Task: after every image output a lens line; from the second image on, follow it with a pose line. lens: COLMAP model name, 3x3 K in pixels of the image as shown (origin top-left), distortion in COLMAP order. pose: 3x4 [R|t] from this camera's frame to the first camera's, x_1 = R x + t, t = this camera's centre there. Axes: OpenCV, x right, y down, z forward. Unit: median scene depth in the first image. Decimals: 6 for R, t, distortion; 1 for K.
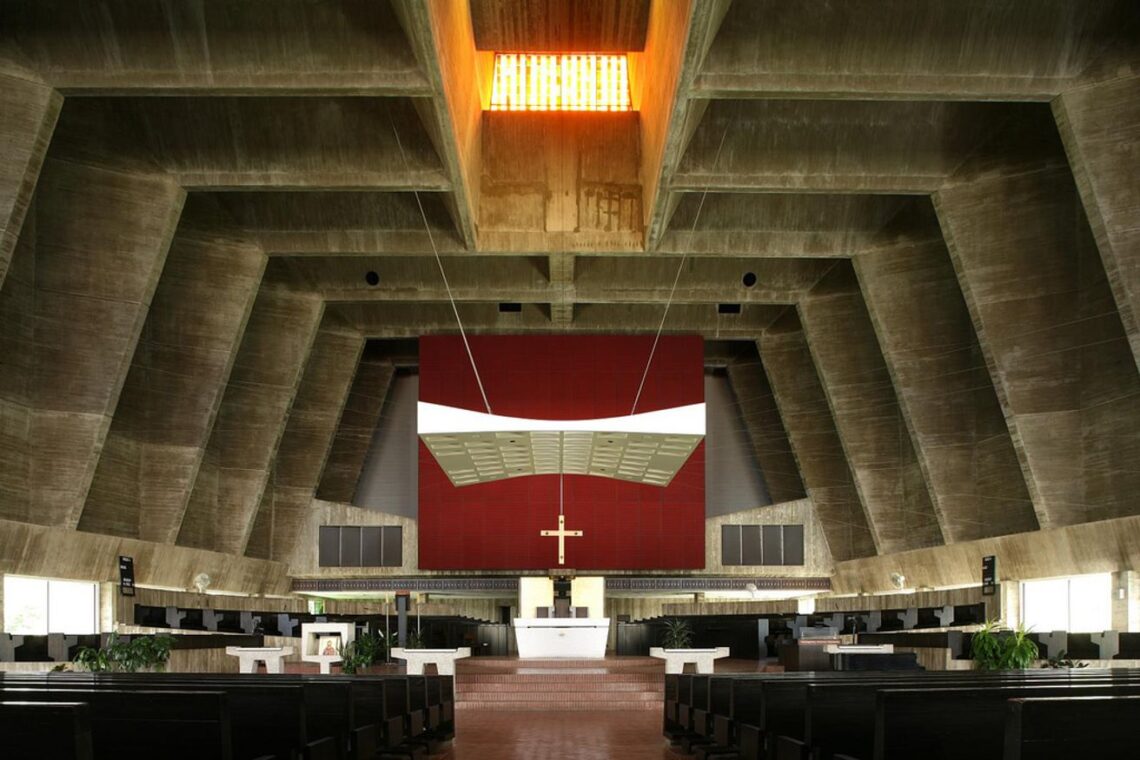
lens RADIAL K [[753.0, 0, 568.4], [0, 753.0, 606.6], [0, 0, 1]] dist [-0.051997, 0.030139]
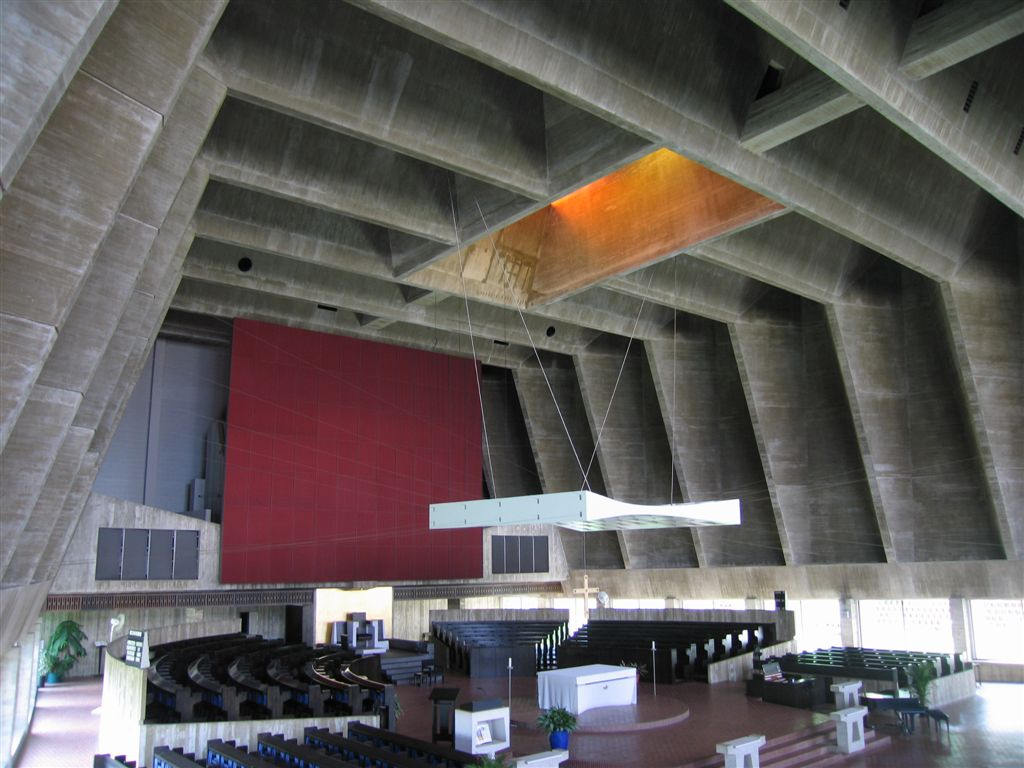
lens RADIAL K [[790.4, 0, 512.0], [0, 790.4, 384.0], [0, 0, 1]] dist [-0.143875, 0.102746]
pose [[0.791113, 0.130245, 0.597643, -0.617740], [-0.007001, 0.978931, -0.204071, -0.120234], [-0.611630, 0.157259, 0.775357, 0.099964]]
